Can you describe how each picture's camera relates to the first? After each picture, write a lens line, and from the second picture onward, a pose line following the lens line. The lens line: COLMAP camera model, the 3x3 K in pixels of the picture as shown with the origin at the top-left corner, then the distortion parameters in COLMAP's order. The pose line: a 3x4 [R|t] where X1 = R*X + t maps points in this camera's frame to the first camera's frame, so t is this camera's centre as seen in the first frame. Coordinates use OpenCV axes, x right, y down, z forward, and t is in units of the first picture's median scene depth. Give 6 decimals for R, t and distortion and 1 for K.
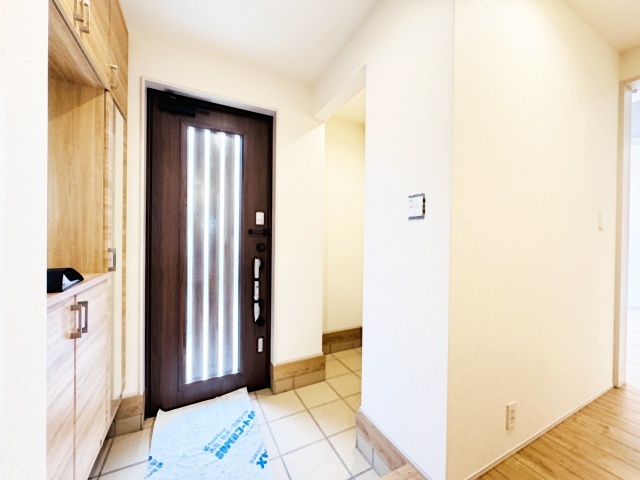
lens RADIAL K [[255.7, 0, 321.3], [0, 255.7, 241.5], [0, 0, 1]] dist [-0.001602, -0.000174]
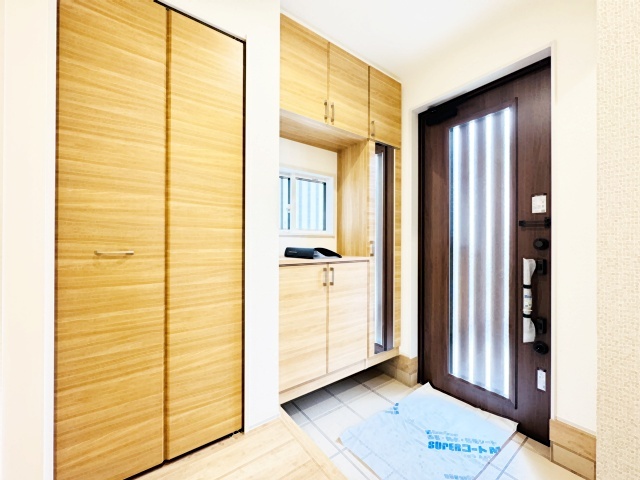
lens RADIAL K [[255.7, 0, 321.3], [0, 255.7, 241.5], [0, 0, 1]] dist [-0.001602, -0.000174]
pose [[0.171029, -0.012517, -0.985187, 0.402705], [-0.010161, 0.999844, -0.014467, 0.035024], [0.985214, 0.012485, 0.170875, 0.289015]]
